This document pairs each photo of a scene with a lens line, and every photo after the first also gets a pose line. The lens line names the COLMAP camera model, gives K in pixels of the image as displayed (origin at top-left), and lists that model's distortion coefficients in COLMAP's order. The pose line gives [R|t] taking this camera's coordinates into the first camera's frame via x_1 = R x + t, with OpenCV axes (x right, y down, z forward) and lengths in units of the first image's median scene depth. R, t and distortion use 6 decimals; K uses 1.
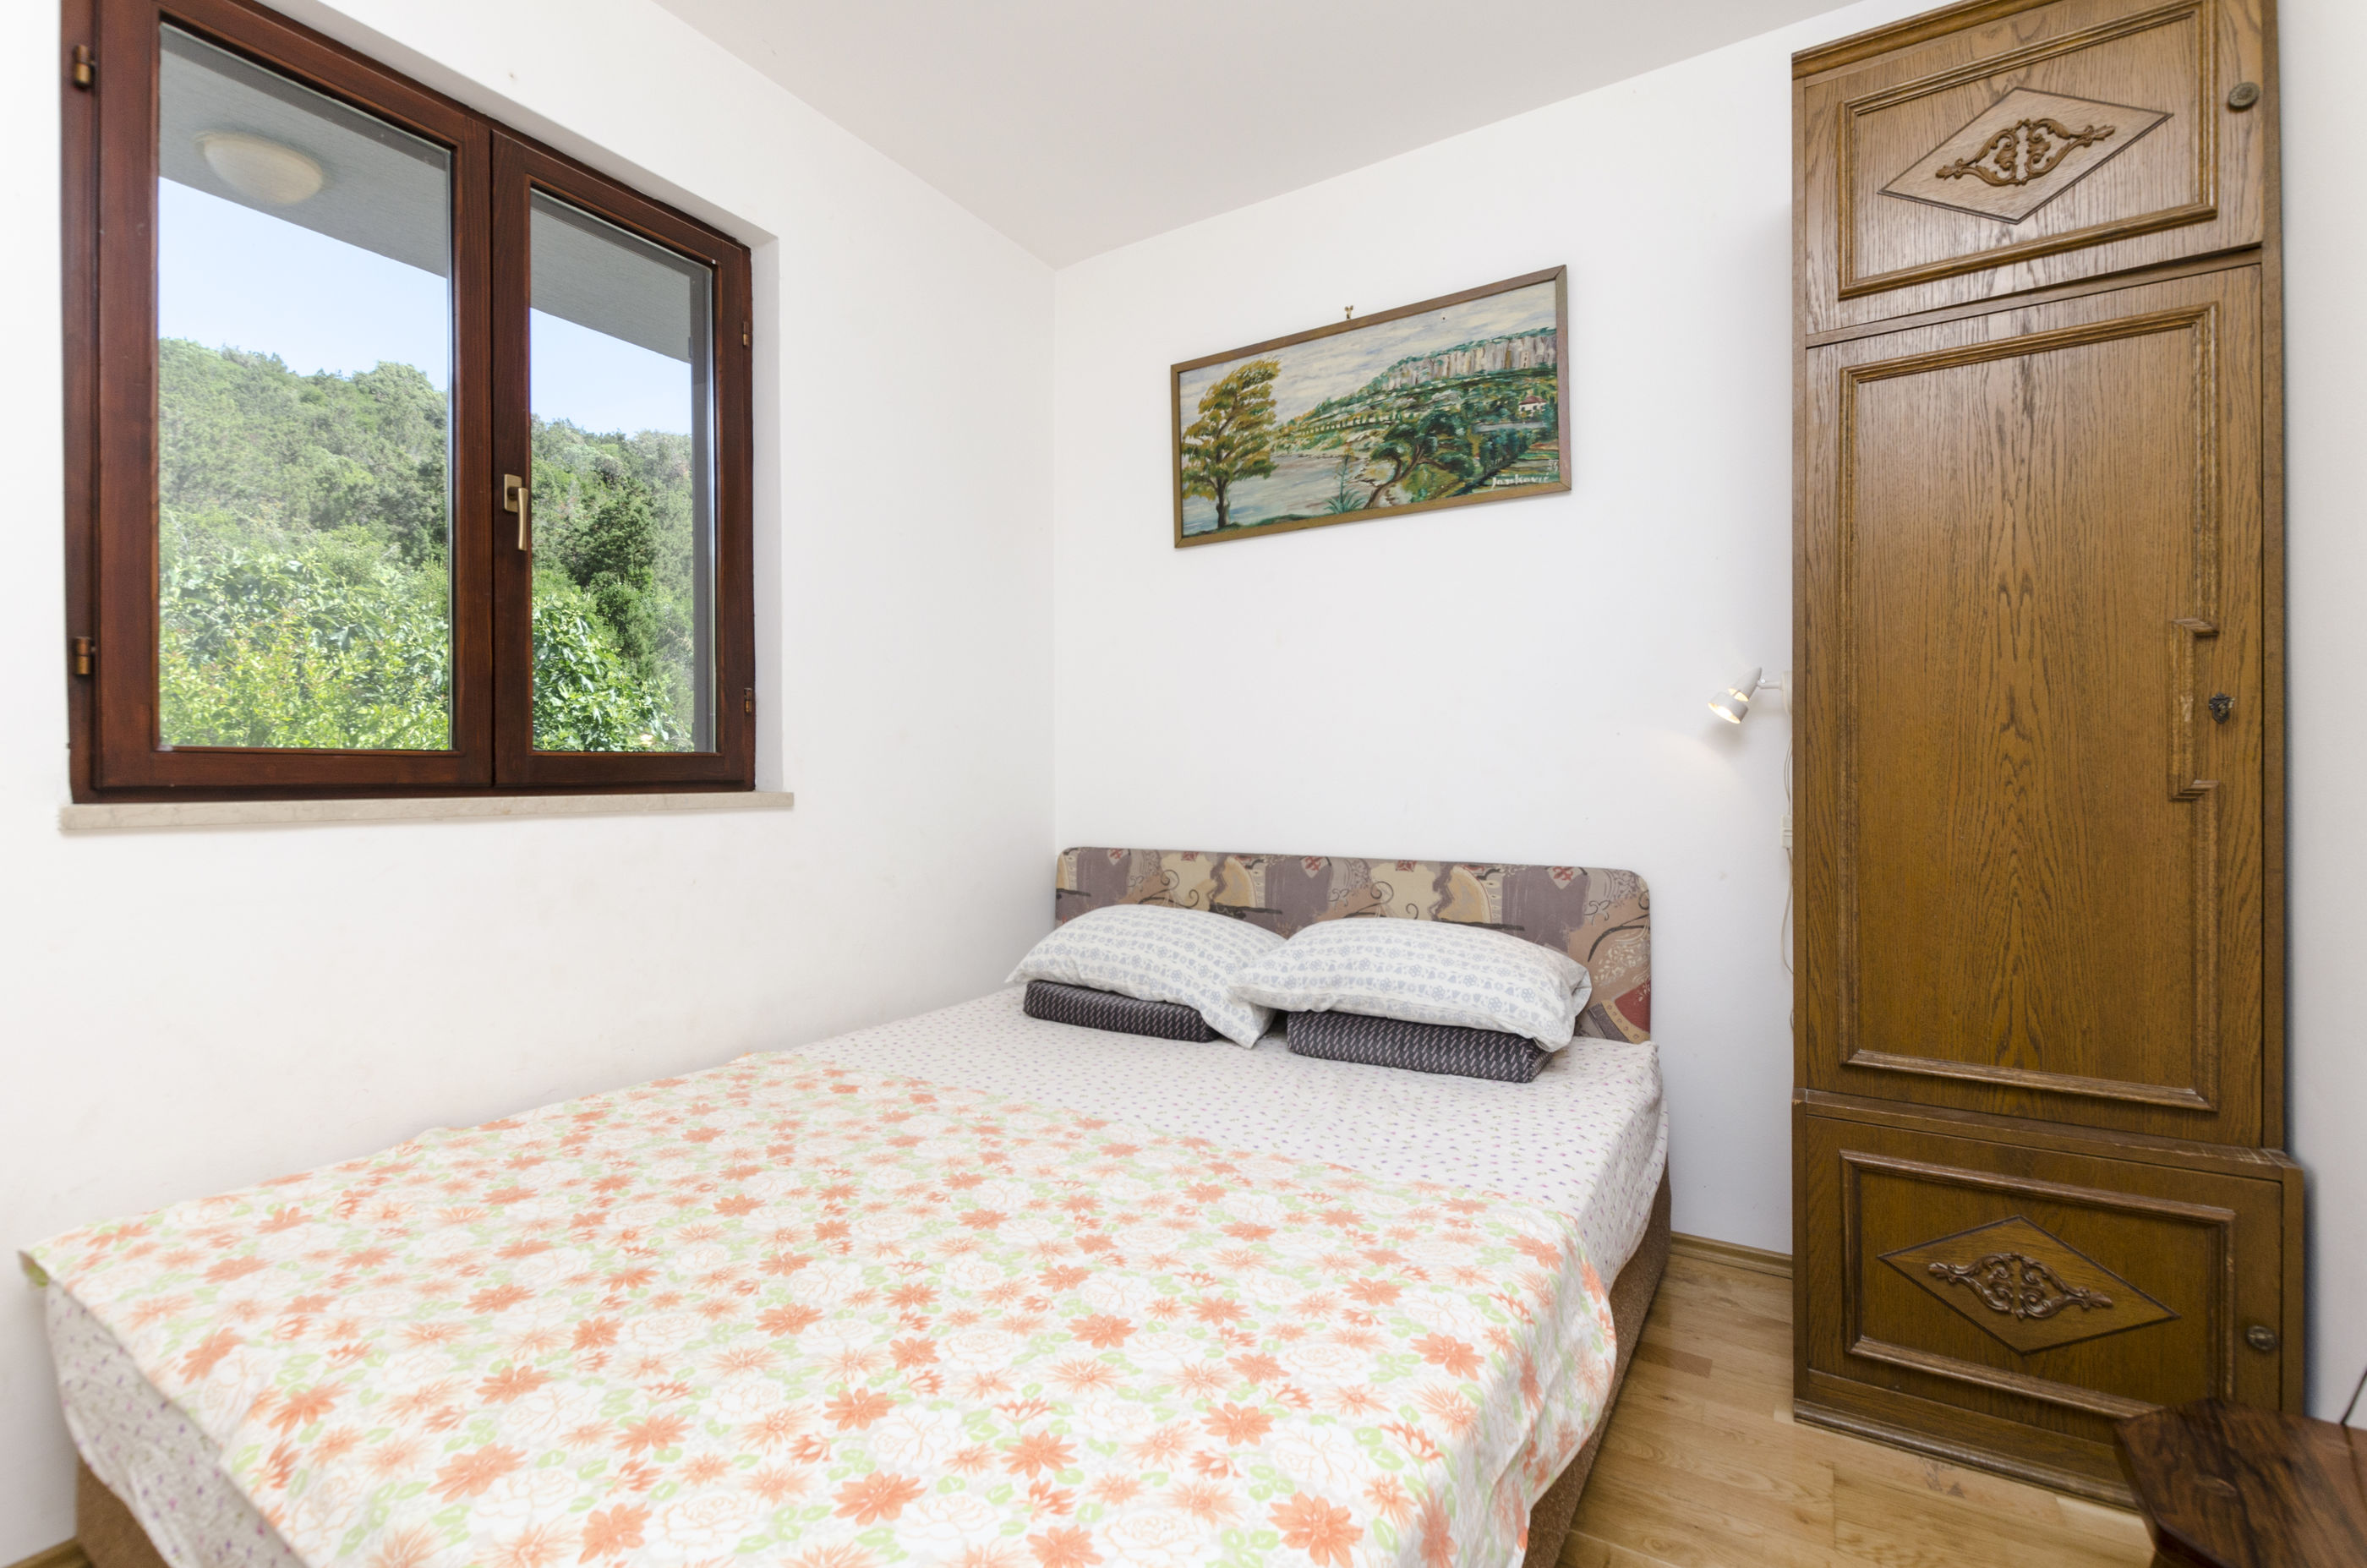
lens RADIAL K [[1019.1, 0, 1172.5], [0, 1019.1, 777.4], [0, 0, 1]] dist [0.003678, -0.000812]
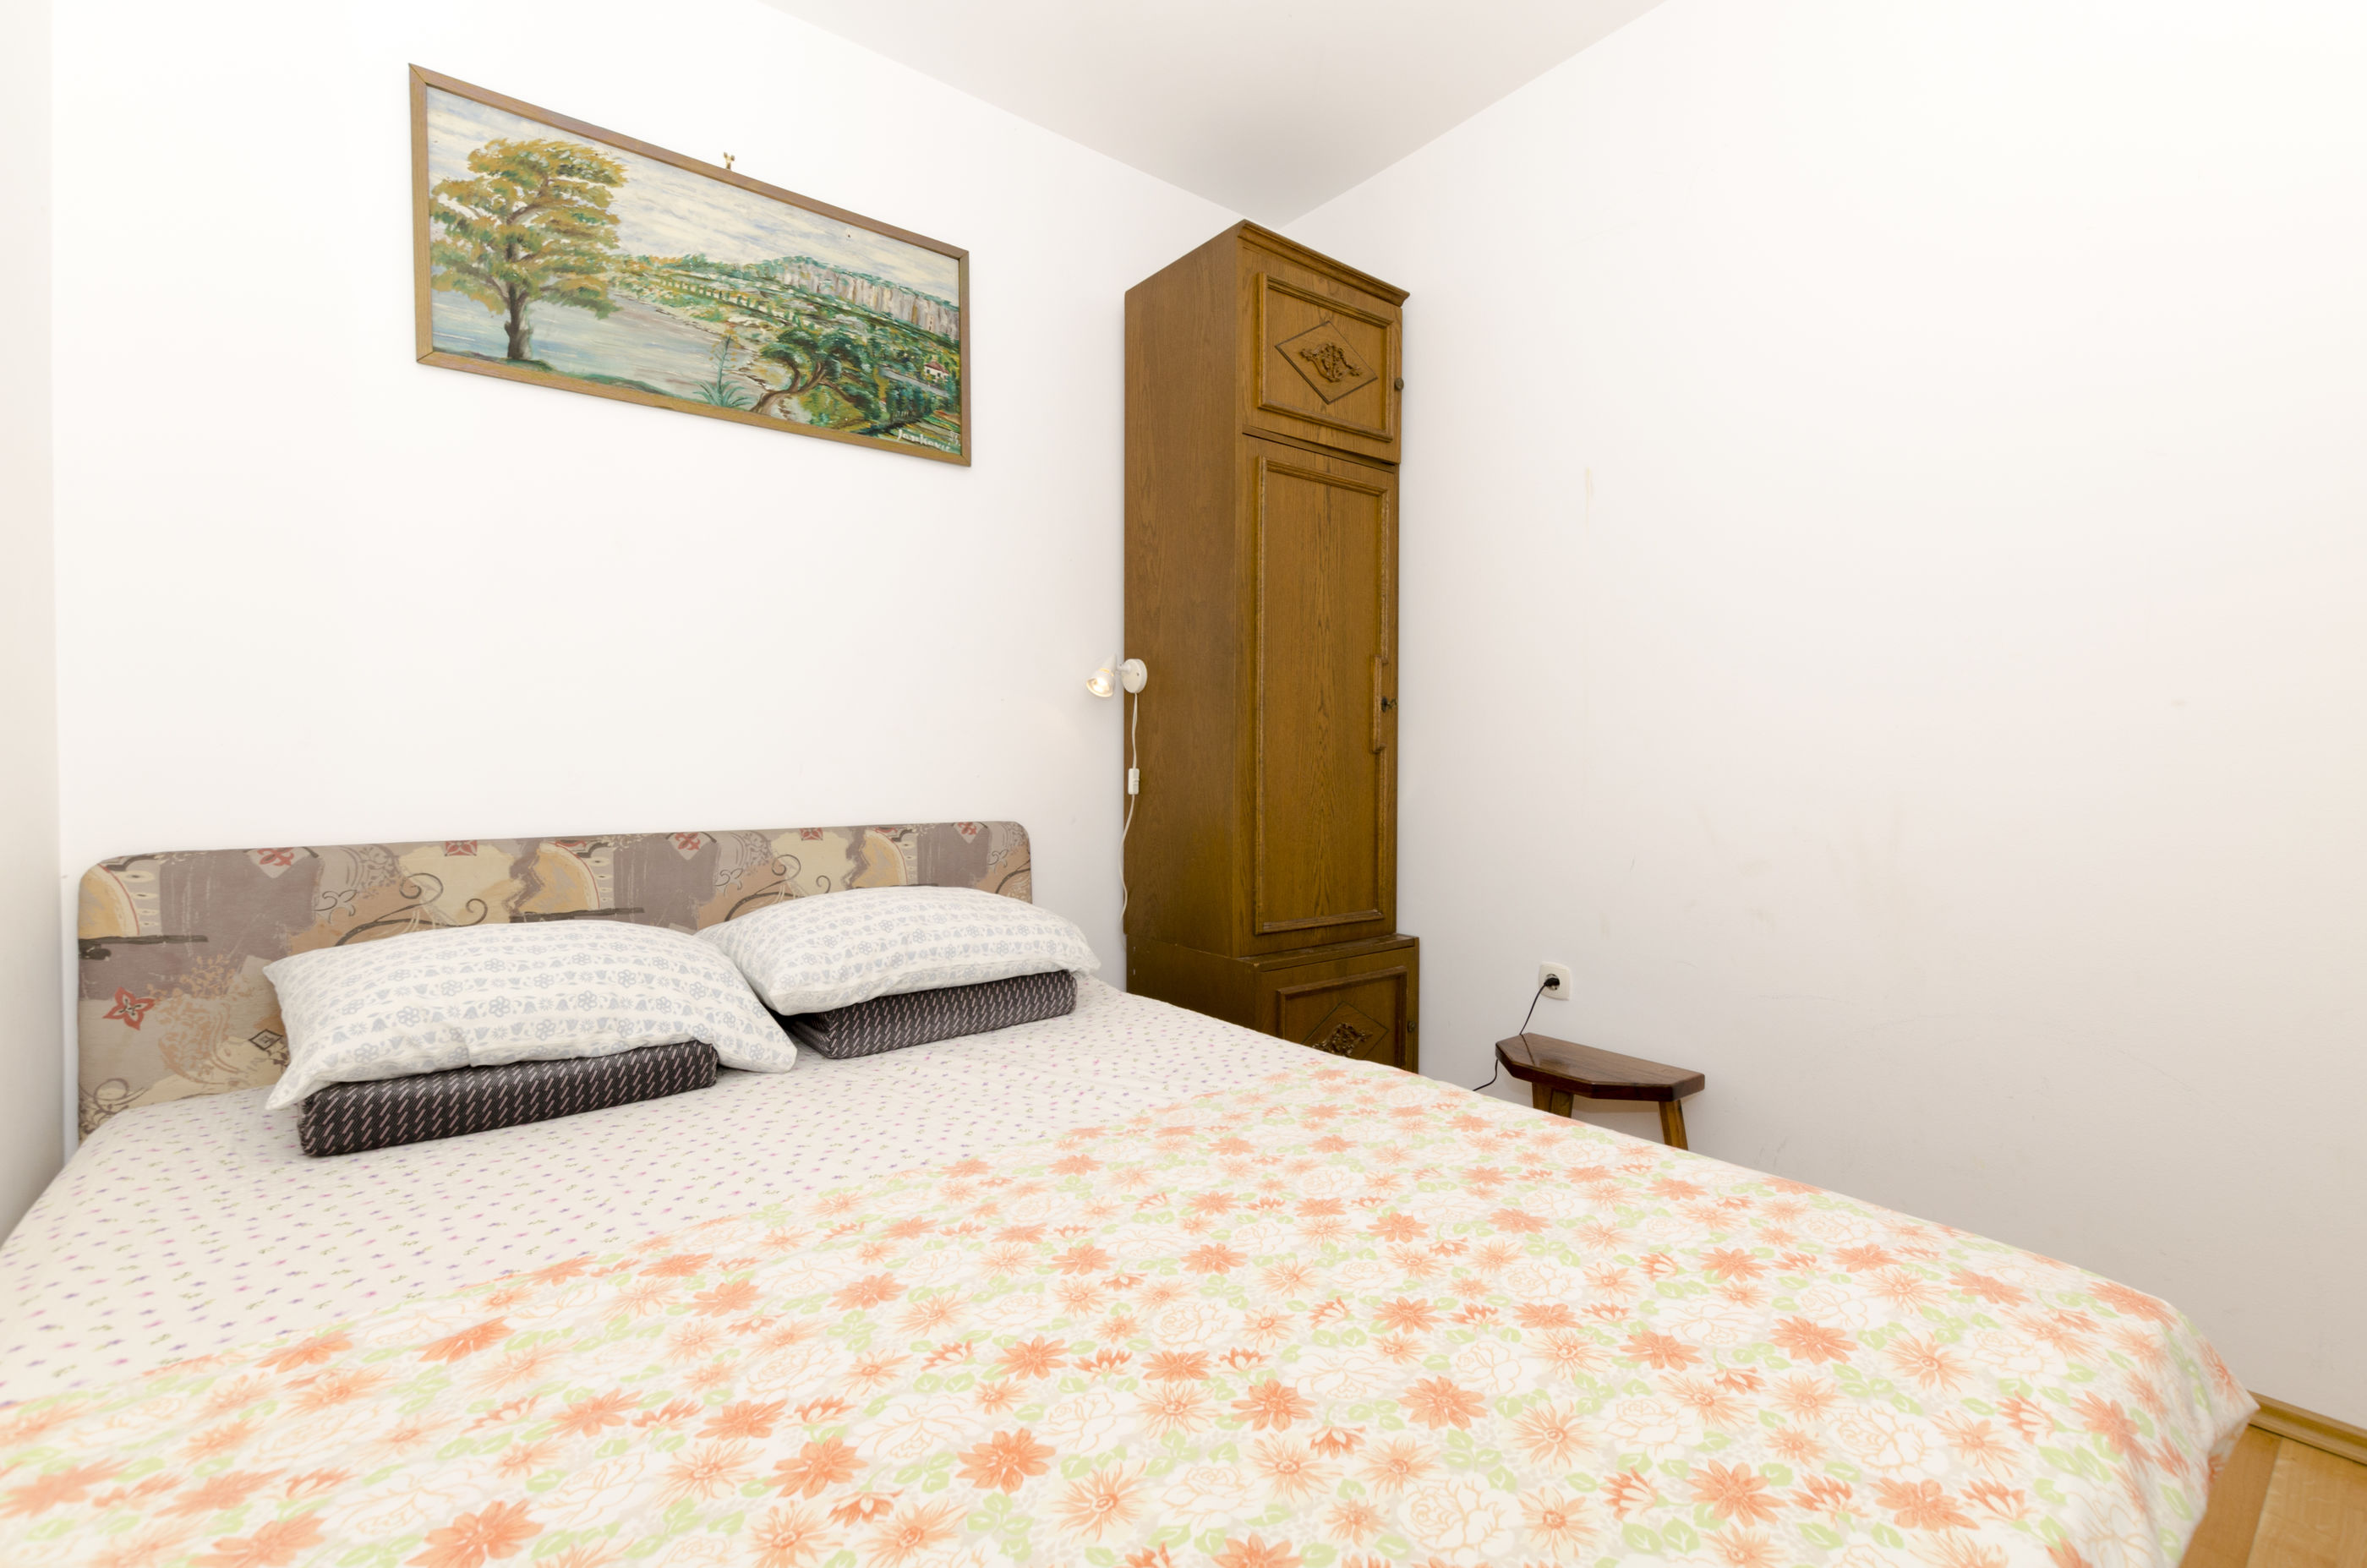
lens RADIAL K [[1019.1, 0, 1172.5], [0, 1019.1, 777.4], [0, 0, 1]] dist [0.003678, -0.000812]
pose [[0.353218, -0.008998, 0.935498, -0.497543], [-0.003957, 0.999930, 0.011111, 0.026543], [-0.935533, -0.007626, 0.353158, 0.400498]]
